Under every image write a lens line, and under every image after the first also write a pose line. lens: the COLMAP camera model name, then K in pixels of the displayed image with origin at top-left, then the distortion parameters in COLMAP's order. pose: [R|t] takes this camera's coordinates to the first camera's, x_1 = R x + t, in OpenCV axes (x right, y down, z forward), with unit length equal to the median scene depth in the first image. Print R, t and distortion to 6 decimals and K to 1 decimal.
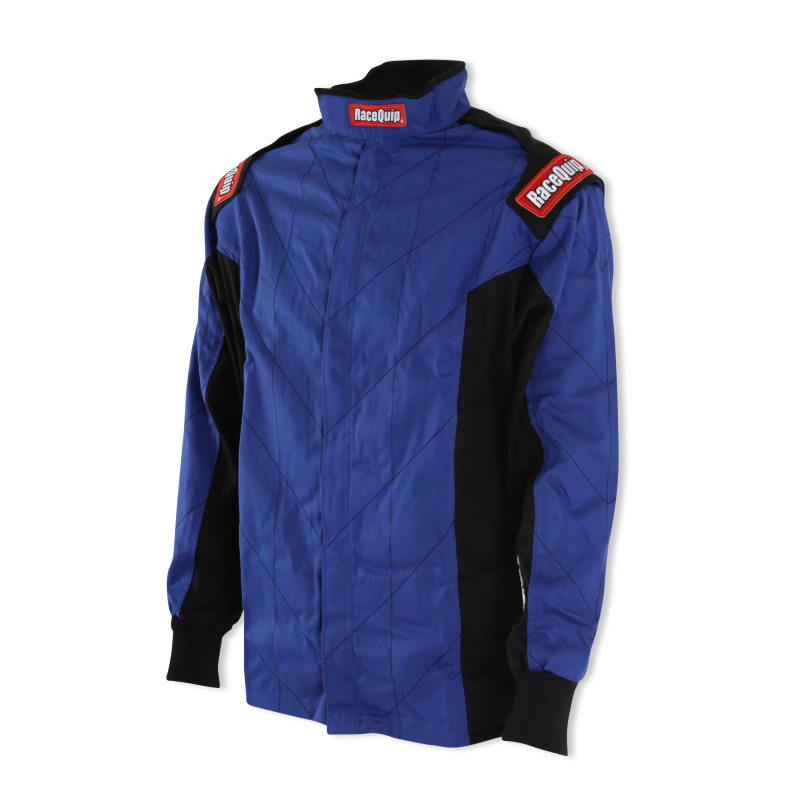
lens RADIAL K [[2178.9, 0, 399.3], [0, 2178.9, 393.3], [0, 0, 1]] dist [0.243783, 0.000000]
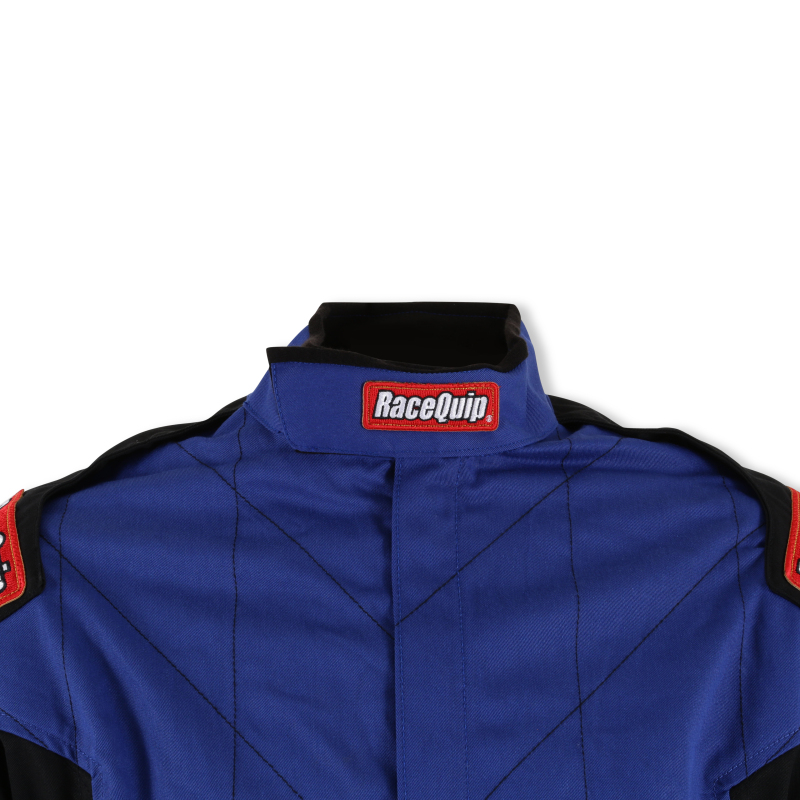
lens RADIAL K [[2178.9, 0, 401.9], [0, 2178.9, 400.7], [0, 0, 1]] dist [0.243783, 0.000000]
pose [[0.815080, 0.007464, 0.579300, -0.277136], [0.086192, 0.987227, -0.133993, -0.067763], [-0.572901, 0.159146, 0.804026, 0.636716]]
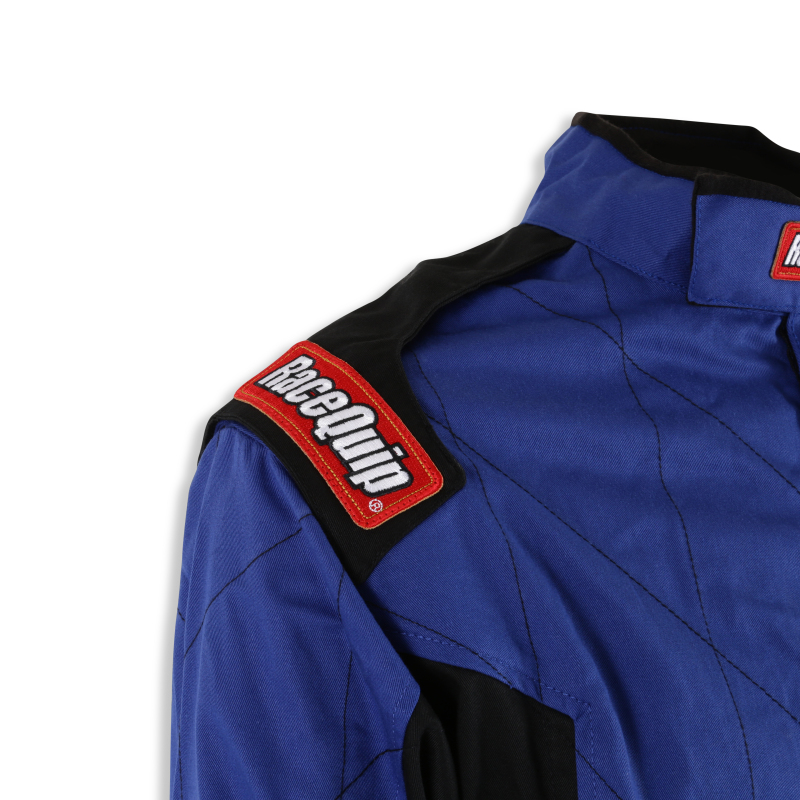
lens RADIAL K [[2178.9, 0, 402.2], [0, 2178.9, 395.5], [0, 0, 1]] dist [0.243783, 0.000000]
pose [[0.347590, -0.061139, 0.935651, -0.399737], [0.099449, 0.994647, 0.028049, -0.120082], [-0.932358, 0.083300, 0.351810, 0.933152]]
